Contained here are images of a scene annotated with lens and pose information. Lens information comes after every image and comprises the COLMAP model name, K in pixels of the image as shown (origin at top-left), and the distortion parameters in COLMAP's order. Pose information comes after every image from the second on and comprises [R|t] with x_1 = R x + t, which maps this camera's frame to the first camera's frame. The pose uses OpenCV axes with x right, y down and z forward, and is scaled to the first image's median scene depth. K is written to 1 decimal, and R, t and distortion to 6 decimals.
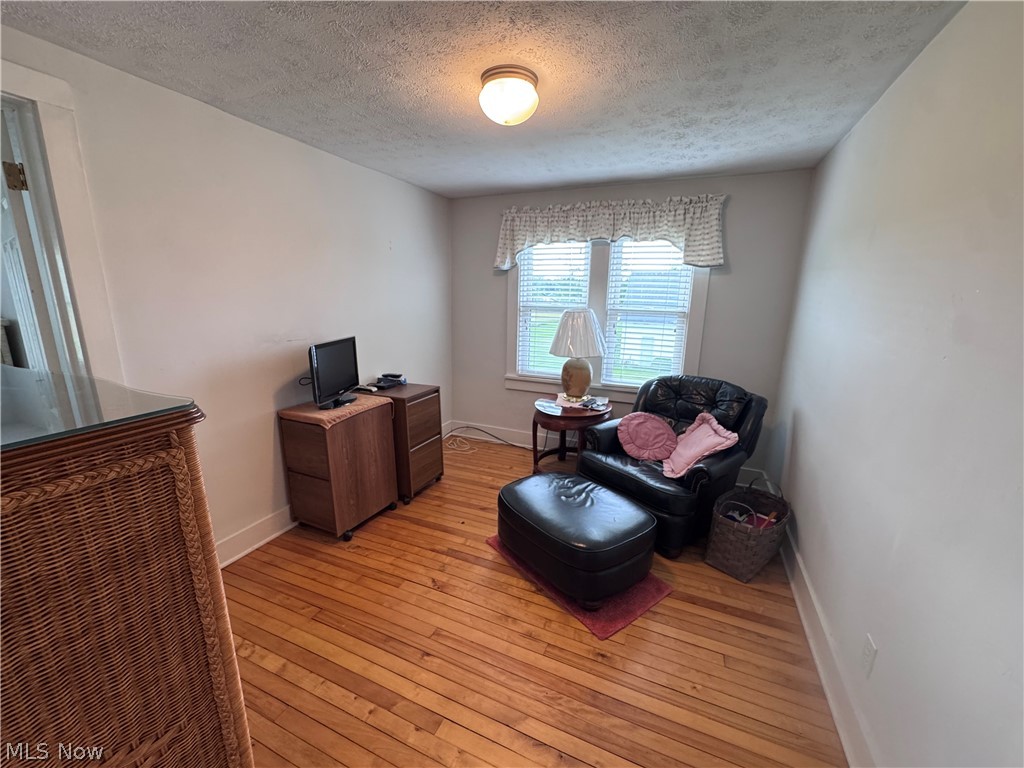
lens RADIAL K [[409.5, 0, 512.0], [0, 409.5, 384.0], [0, 0, 1]] dist [-0.003431, -0.000012]
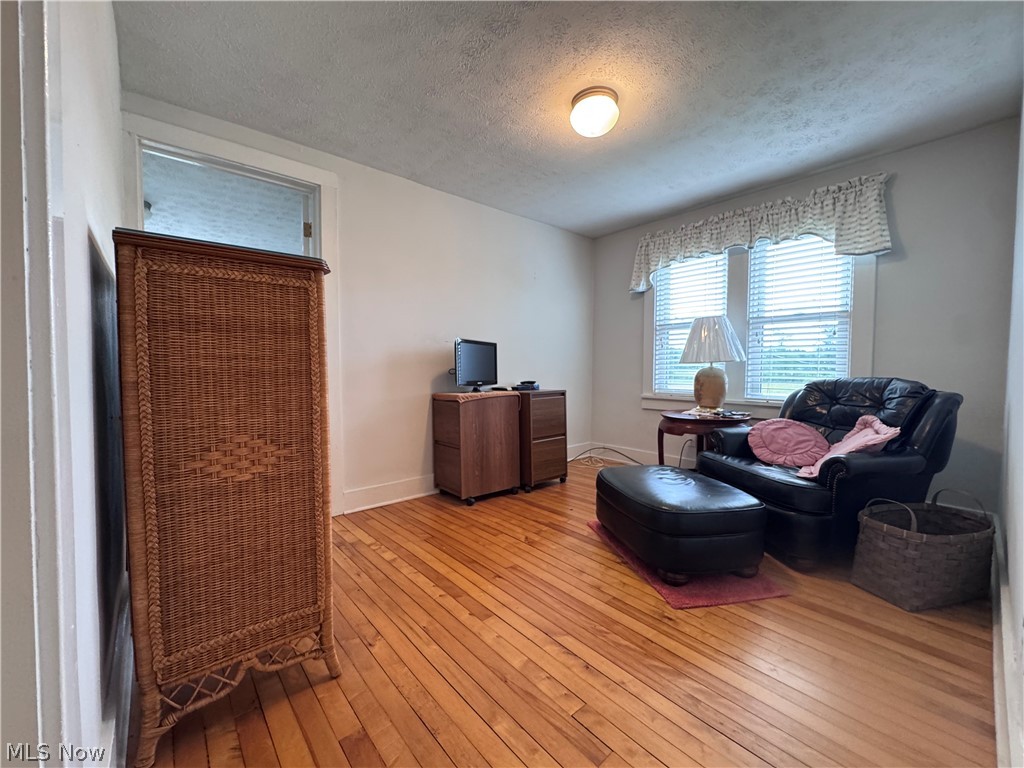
lens RADIAL K [[409.5, 0, 512.0], [0, 409.5, 384.0], [0, 0, 1]] dist [-0.003431, -0.000012]
pose [[0.902317, 0.000915, -0.431071, 0.179879], [-0.078948, 0.983435, -0.163165, 0.195486], [0.423781, 0.181259, 0.887443, -0.037260]]
